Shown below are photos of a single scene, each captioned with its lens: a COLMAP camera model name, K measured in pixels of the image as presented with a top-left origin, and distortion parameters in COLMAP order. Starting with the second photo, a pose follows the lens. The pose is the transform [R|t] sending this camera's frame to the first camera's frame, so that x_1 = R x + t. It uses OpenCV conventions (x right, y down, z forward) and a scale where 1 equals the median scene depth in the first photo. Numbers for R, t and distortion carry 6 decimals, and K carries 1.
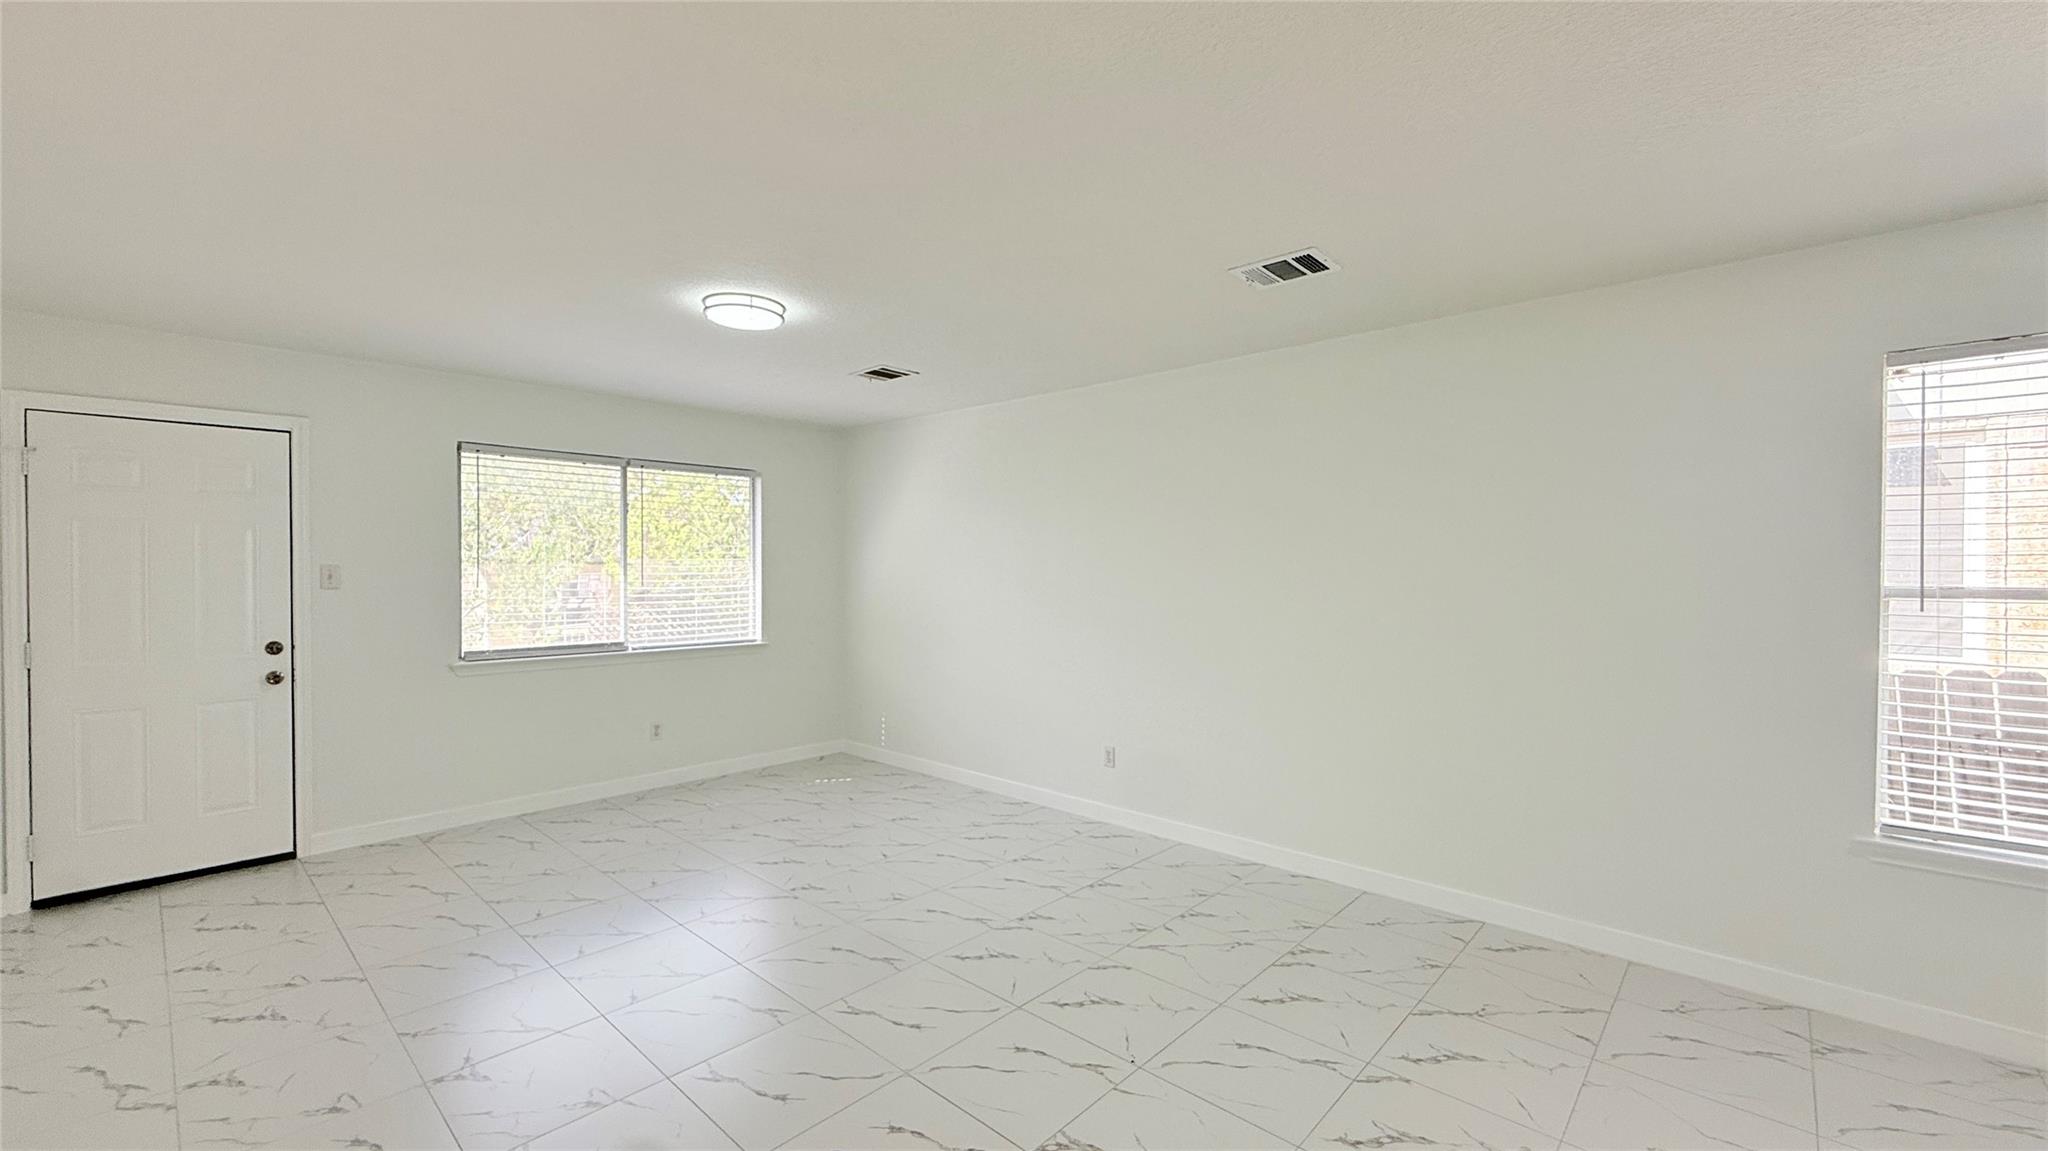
lens RADIAL K [[824.9, 0, 1030.9], [0, 824.9, 577.7], [0, 0, 1]] dist [0.000151, 0.000117]
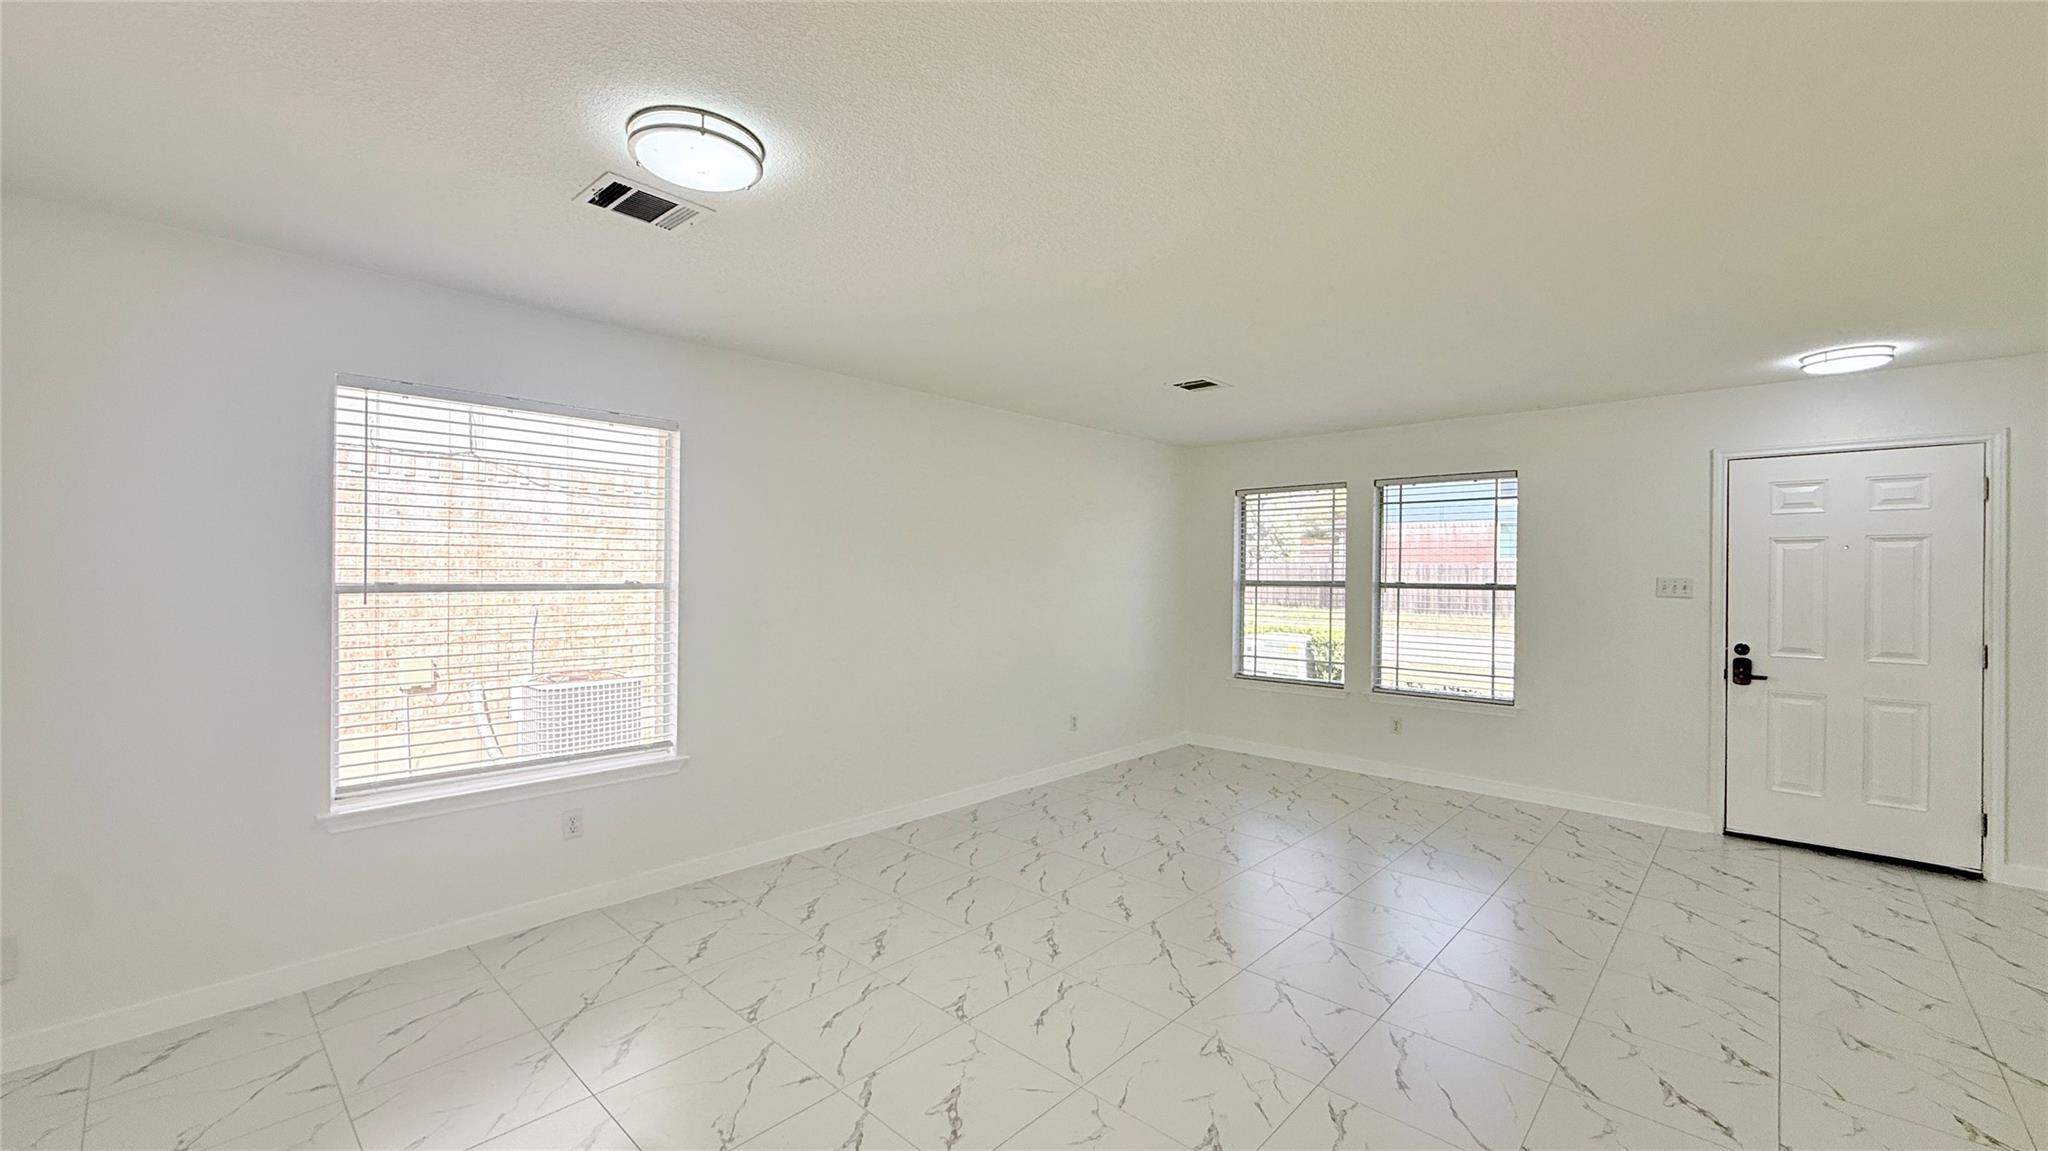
lens RADIAL K [[838.7, 0, 1024.0], [0, 838.7, 575.5], [0, 0, 1]] dist [0.001042, 0.000212]
pose [[-0.010792, -0.002851, 0.999938, -1.327489], [0.002926, 0.999992, 0.002882, -0.005652], [-0.999937, 0.002957, -0.010784, 1.251194]]
